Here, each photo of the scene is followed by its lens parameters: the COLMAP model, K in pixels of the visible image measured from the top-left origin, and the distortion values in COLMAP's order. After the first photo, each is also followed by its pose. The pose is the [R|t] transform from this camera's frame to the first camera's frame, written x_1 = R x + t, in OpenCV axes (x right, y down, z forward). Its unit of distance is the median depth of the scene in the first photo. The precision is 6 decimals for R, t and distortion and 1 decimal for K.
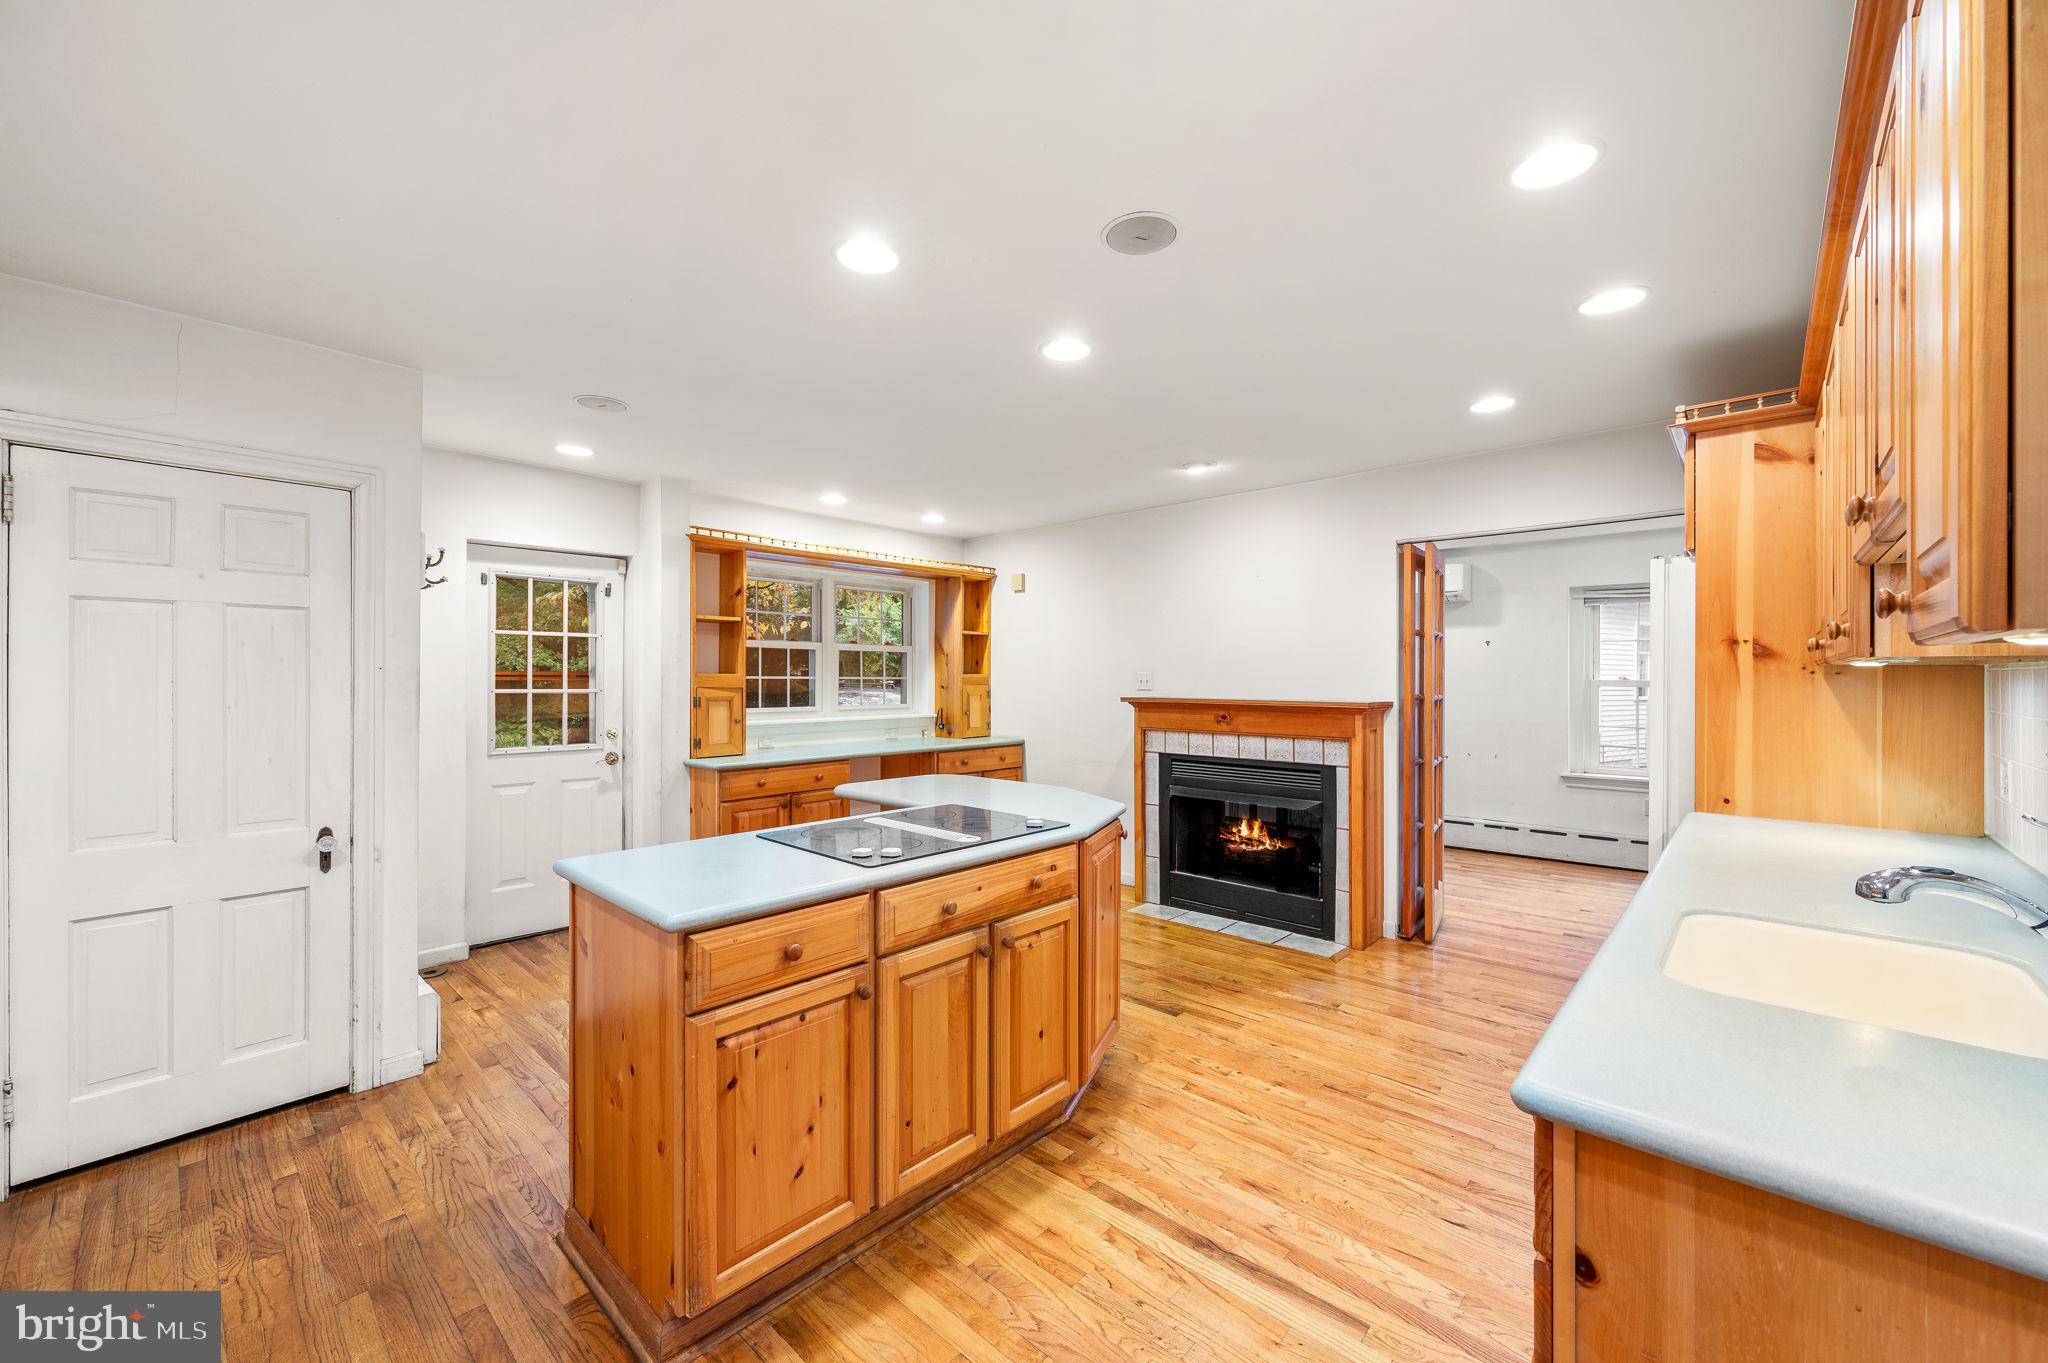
lens RADIAL K [[863.3, 0, 1024.0], [0, 863.3, 681.5], [0, 0, 1]] dist [-0.001267, -0.000206]
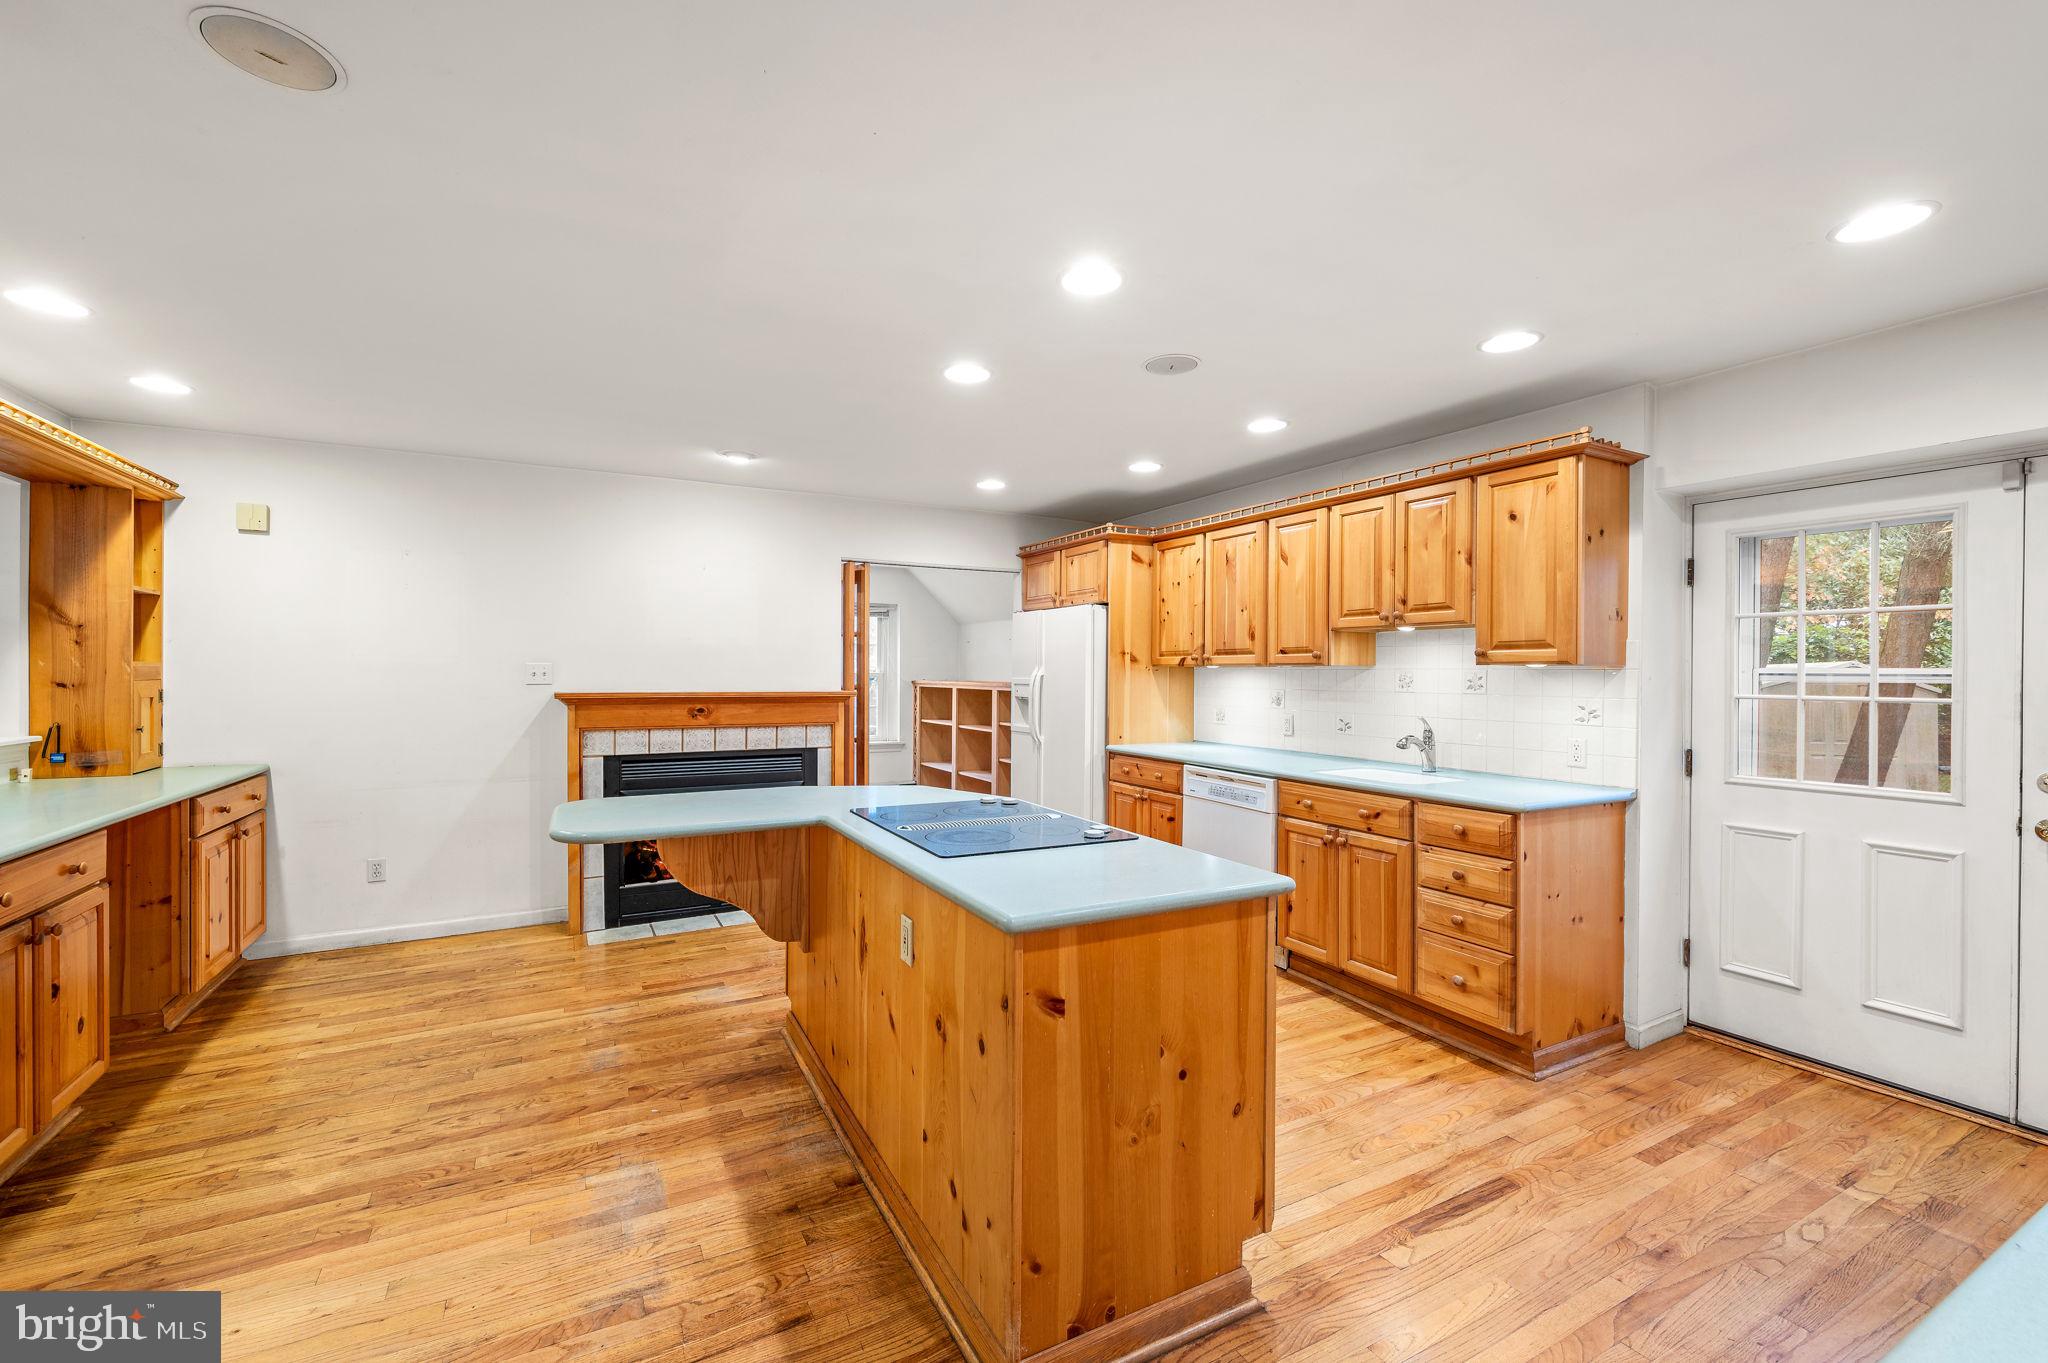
lens RADIAL K [[838.1, 0, 1048.7], [0, 838.1, 677.7], [0, 0, 1]] dist [-0.000982, -0.000303]
pose [[0.289792, -0.004304, 0.957080, -0.601791], [0.000651, 0.999991, 0.004300, 0.000340], [-0.957090, -0.000623, 0.289792, 0.374250]]
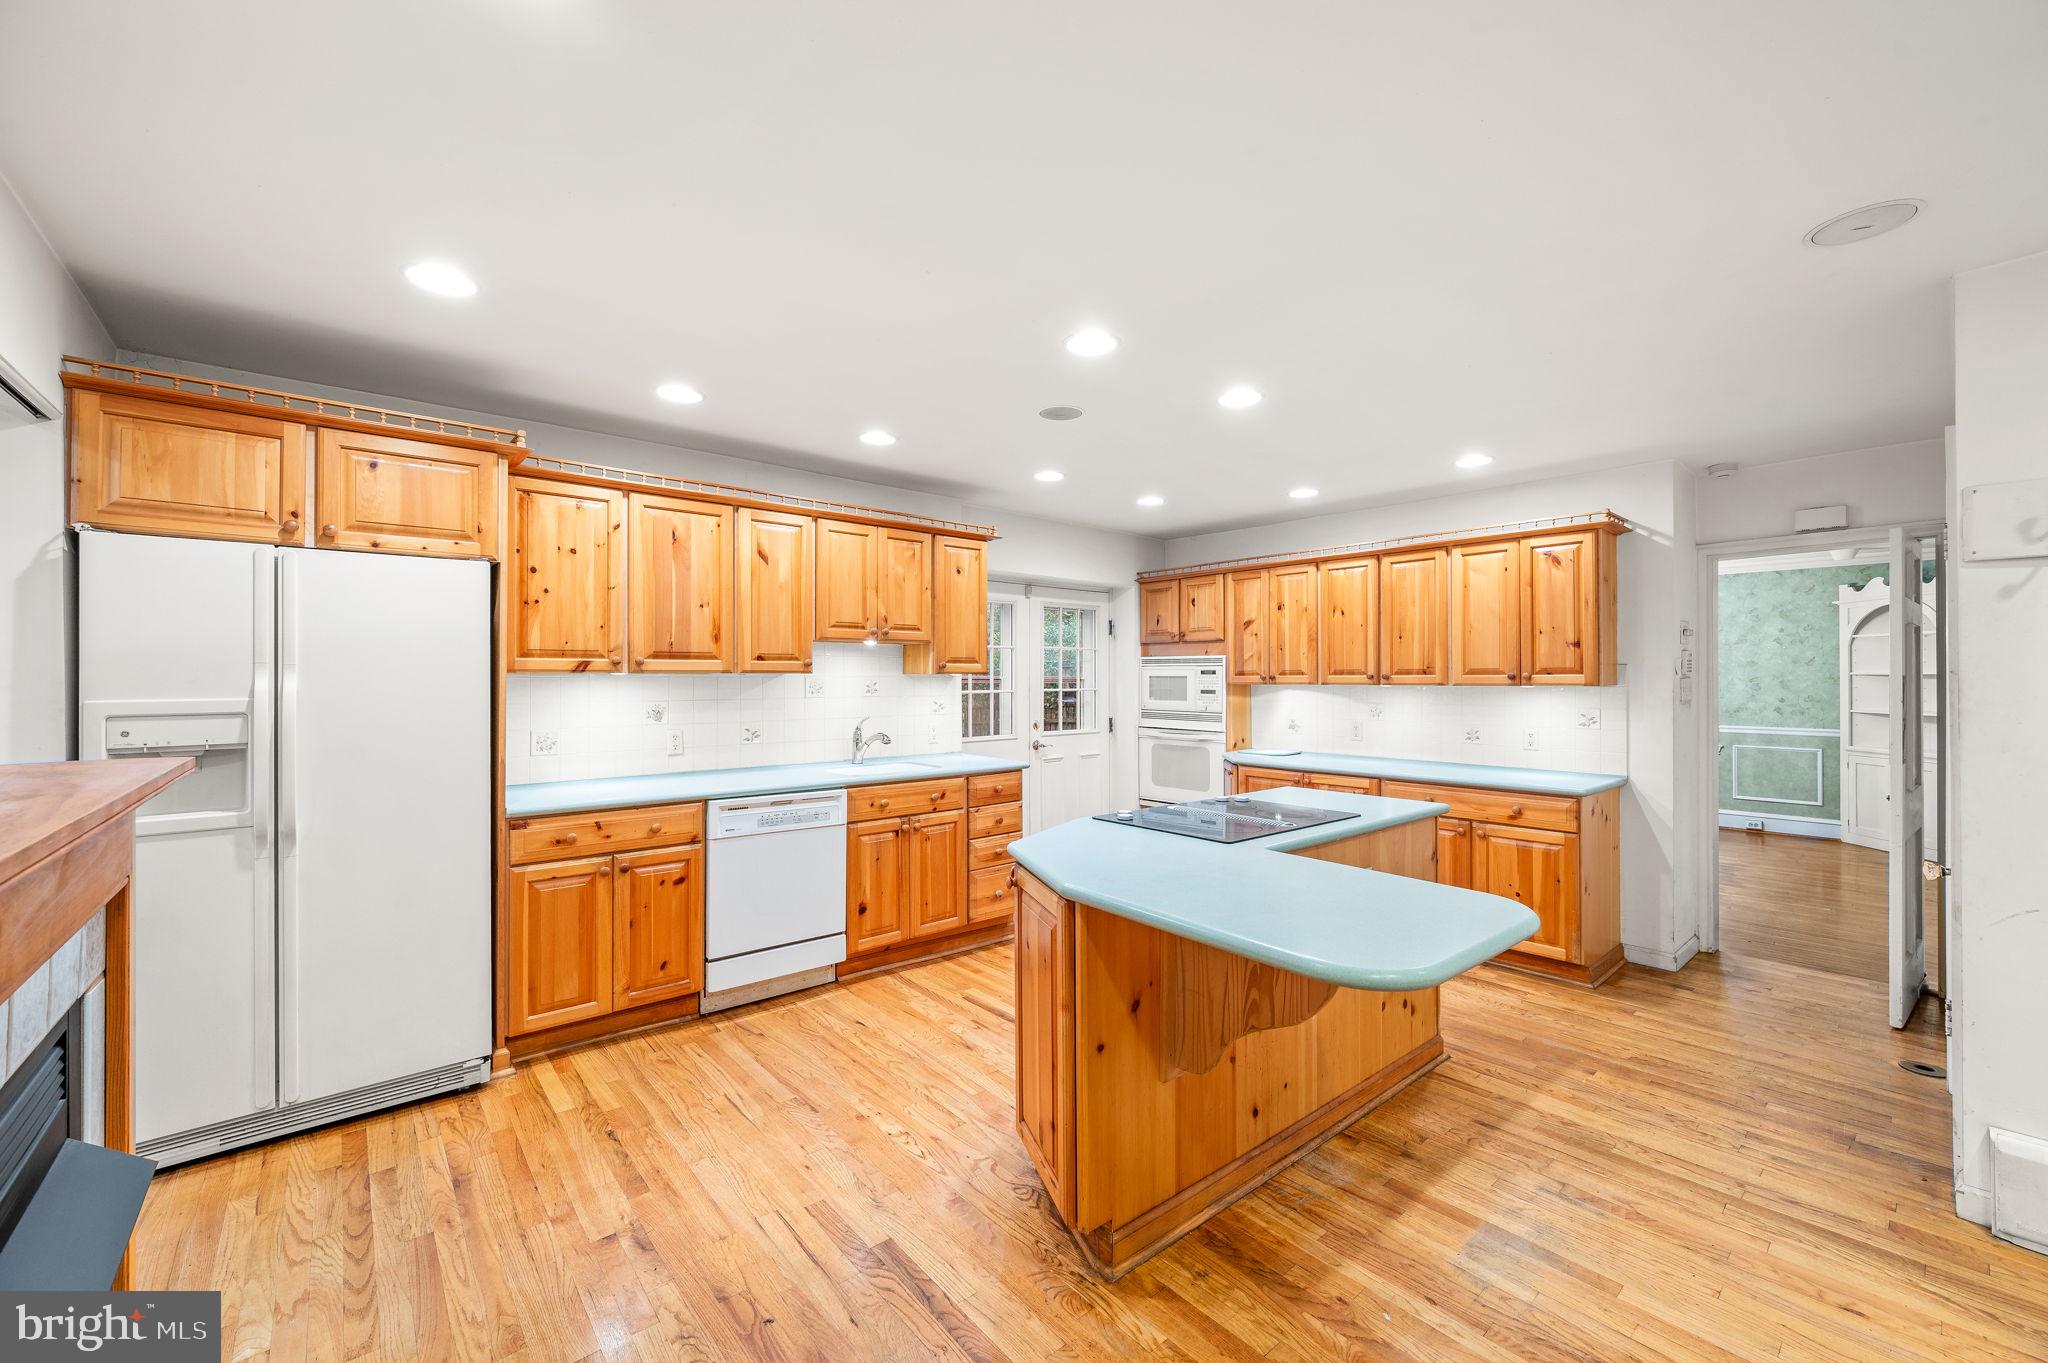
lens RADIAL K [[838.1, 0, 1048.7], [0, 838.1, 677.7], [0, 0, 1]] dist [-0.000982, -0.000303]
pose [[-0.996638, 0.000750, 0.081933, 0.013150], [0.001174, 0.999986, 0.005125, -0.008423], [-0.081928, 0.005204, -0.996625, 1.232865]]
